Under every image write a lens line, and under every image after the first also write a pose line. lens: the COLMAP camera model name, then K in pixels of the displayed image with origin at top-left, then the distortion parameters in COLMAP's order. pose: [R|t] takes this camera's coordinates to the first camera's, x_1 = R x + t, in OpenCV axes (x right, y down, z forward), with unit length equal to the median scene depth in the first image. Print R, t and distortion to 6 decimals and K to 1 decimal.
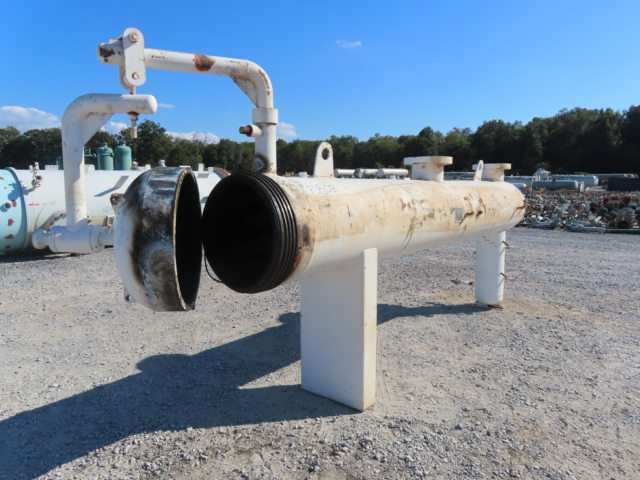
lens RADIAL K [[456.8, 0, 317.4], [0, 456.8, 240.0], [0, 0, 1]] dist [-0.021573, 0.002079]
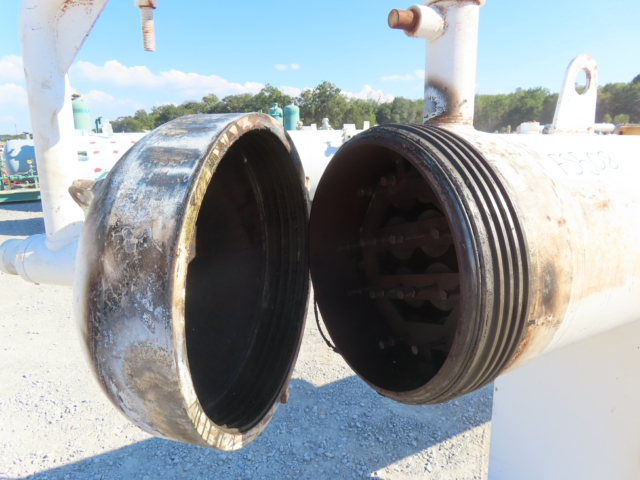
lens RADIAL K [[456.8, 0, 318.6], [0, 456.8, 240.1], [0, 0, 1]] dist [-0.021573, 0.002079]
pose [[0.934163, 0.062957, -0.351249, -0.065234], [-0.032121, 0.995153, 0.092941, -0.070389], [0.355398, -0.075540, 0.931658, 0.517710]]
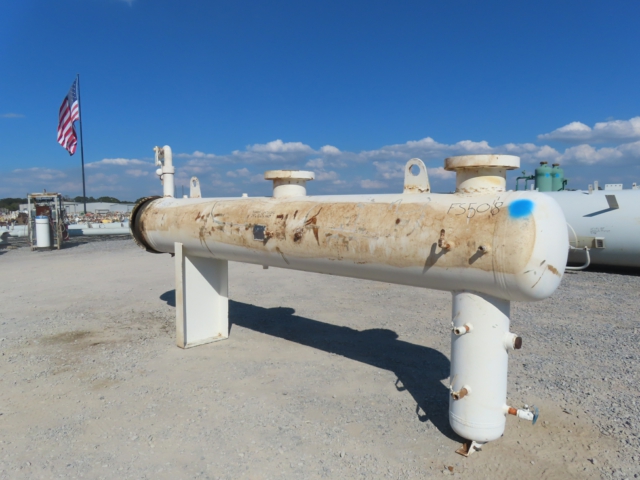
lens RADIAL K [[456.8, 0, 321.3], [0, 456.8, 240.0], [0, 0, 1]] dist [-0.021573, 0.002079]
pose [[-0.061457, 0.073118, -0.995428, 1.813893], [-0.122187, 0.989261, 0.080209, -0.193480], [0.990603, 0.126557, -0.051863, 1.723002]]
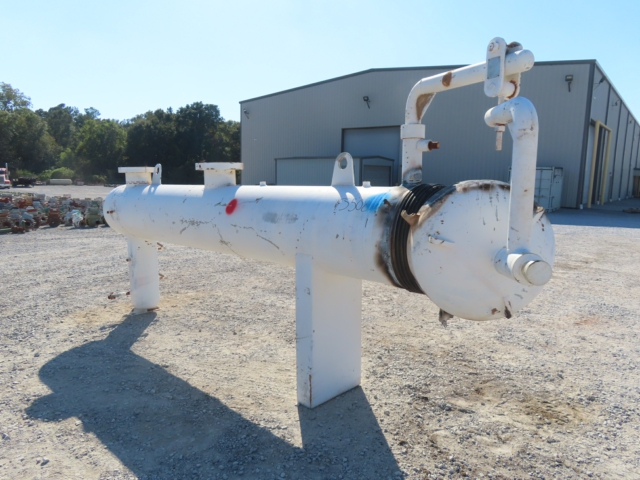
lens RADIAL K [[456.8, 0, 315.0], [0, 456.8, 240.1], [0, 0, 1]] dist [-0.021573, 0.002079]
pose [[0.089562, -0.127918, 0.987733, -1.159367], [0.122540, 0.985599, 0.116530, -0.161066], [-0.988414, 0.110600, 0.103947, 1.070854]]
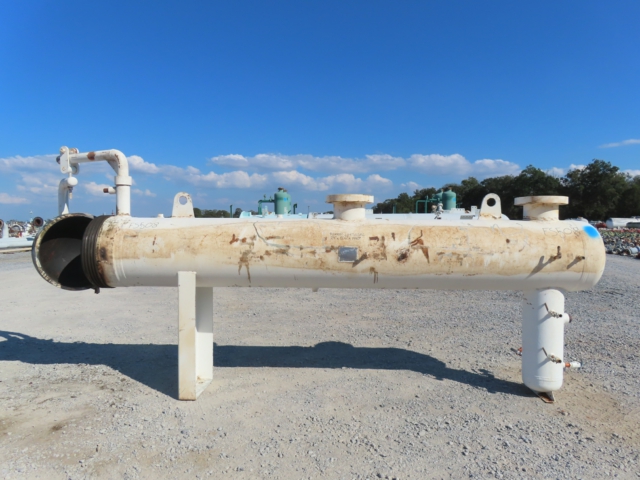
lens RADIAL K [[456.8, 0, 319.9], [0, 456.8, 239.0], [0, 0, 1]] dist [-0.021573, 0.002079]
pose [[0.618200, 0.026271, -0.785581, 1.493091], [-0.102483, 0.993604, -0.047420, -0.054647], [0.779311, 0.109824, 0.616939, 0.534700]]
